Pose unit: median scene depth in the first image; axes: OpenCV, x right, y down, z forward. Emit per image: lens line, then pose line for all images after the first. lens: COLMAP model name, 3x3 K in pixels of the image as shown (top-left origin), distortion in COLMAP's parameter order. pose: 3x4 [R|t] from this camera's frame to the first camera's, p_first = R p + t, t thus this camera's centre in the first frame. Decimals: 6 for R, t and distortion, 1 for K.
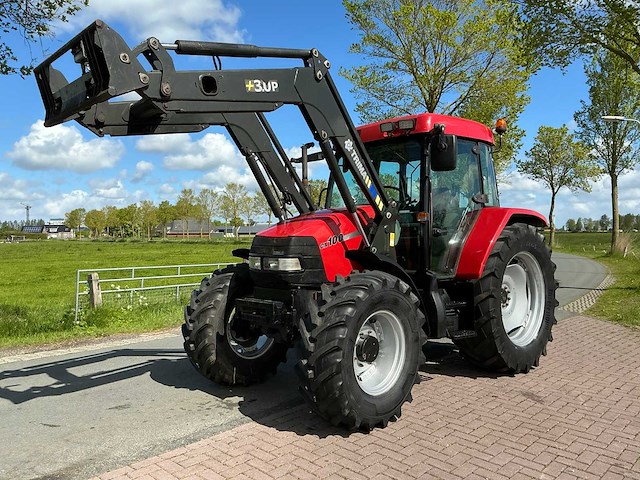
lens RADIAL K [[530.7, 0, 318.5], [0, 530.7, 240.8], [0, 0, 1]] dist [0.080709, -0.152548]
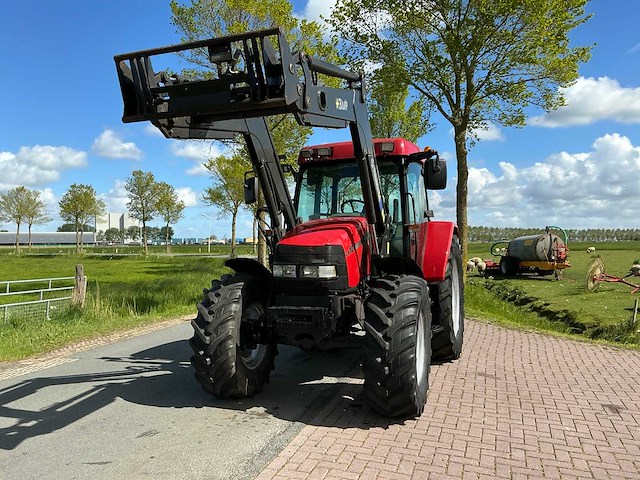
lens RADIAL K [[530.7, 0, 317.8], [0, 530.7, 239.5], [0, 0, 1]] dist [0.080709, -0.152548]
pose [[0.904610, 0.003619, 0.426224, -0.477428], [0.006313, 0.999740, -0.021889, 0.003085], [-0.426193, 0.022492, 0.904353, 0.046652]]
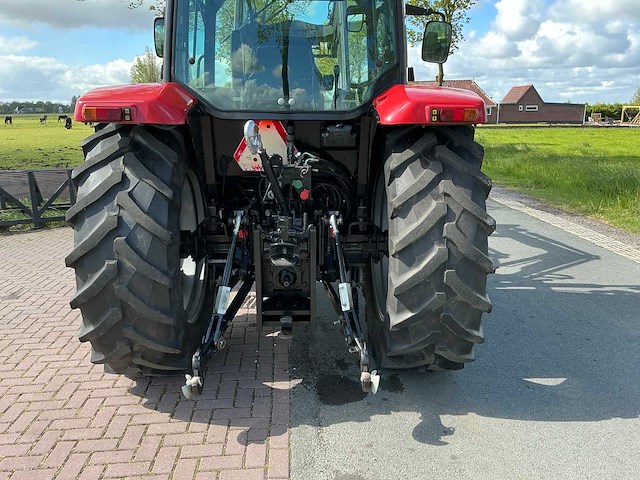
lens RADIAL K [[530.7, 0, 319.1], [0, 530.7, 239.7], [0, 0, 1]] dist [0.080709, -0.152548]
pose [[-0.666383, 0.186163, -0.721995, 0.778575], [0.002446, 0.968869, 0.247561, -0.050105], [0.745606, 0.163204, -0.646093, 1.794317]]
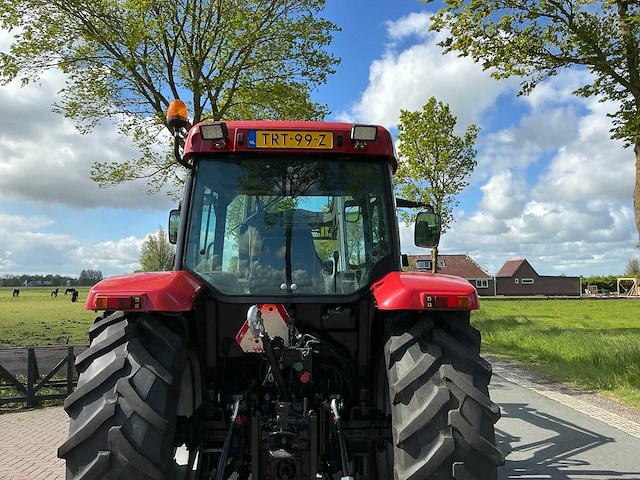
lens RADIAL K [[530.7, 0, 318.6], [0, 530.7, 236.3], [0, 0, 1]] dist [0.080709, -0.152548]
pose [[-0.668735, -0.051159, -0.741739, 0.788984], [0.004663, 0.997322, -0.072991, -0.066187], [0.743486, -0.052271, -0.666705, 1.804828]]
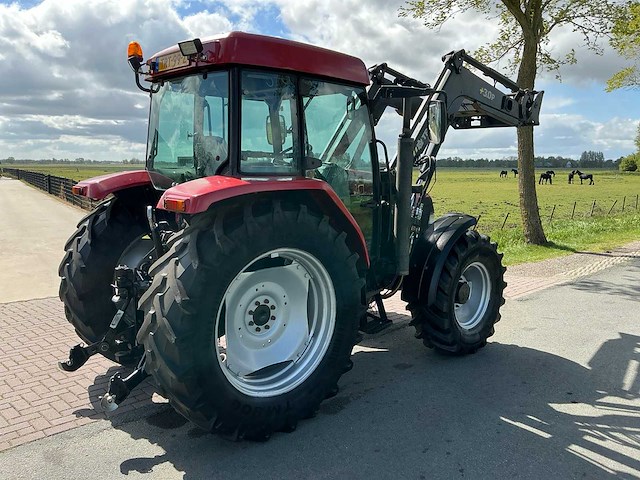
lens RADIAL K [[530.7, 0, 317.5], [0, 530.7, 243.7], [0, 0, 1]] dist [0.080709, -0.152548]
pose [[-0.999374, -0.001694, 0.035348, 0.087078], [0.003837, 0.987779, 0.155813, -0.090051], [-0.035180, 0.155851, -0.987154, 2.160037]]
